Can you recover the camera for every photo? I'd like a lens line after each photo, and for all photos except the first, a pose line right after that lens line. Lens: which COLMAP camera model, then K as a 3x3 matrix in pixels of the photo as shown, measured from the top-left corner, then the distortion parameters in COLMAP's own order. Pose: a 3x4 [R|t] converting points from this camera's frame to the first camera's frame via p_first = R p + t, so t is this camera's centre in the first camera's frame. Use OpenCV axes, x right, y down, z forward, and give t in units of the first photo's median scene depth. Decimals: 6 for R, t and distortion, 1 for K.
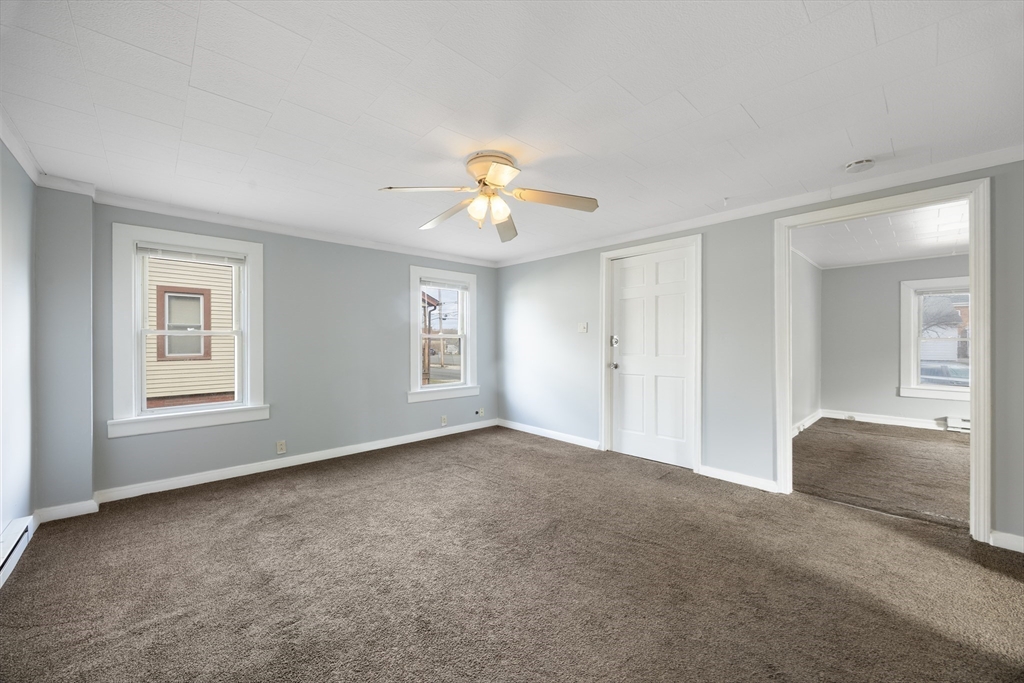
lens RADIAL K [[387.9, 0, 514.1], [0, 387.9, 341.7], [0, 0, 1]] dist [-0.000454, -0.000207]
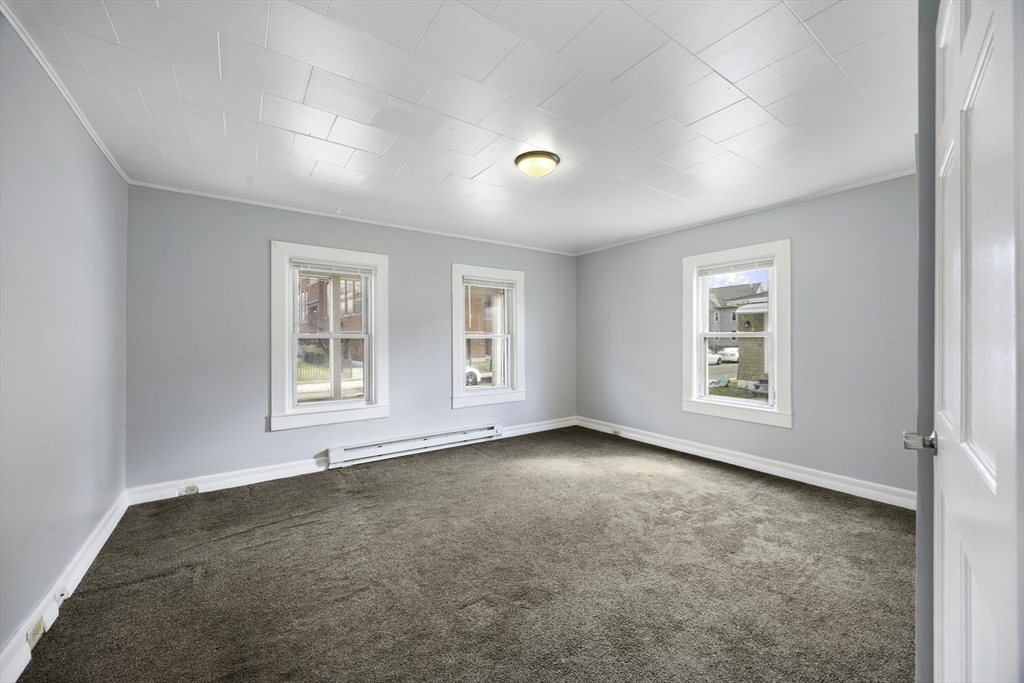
lens RADIAL K [[387.9, 0, 514.1], [0, 387.9, 341.7], [0, 0, 1]] dist [-0.000454, -0.000207]
pose [[0.135280, -0.002632, 0.990804, 0.454850], [0.001175, 0.999996, 0.002496, 0.000752], [-0.990807, 0.000826, 0.135283, 0.549909]]
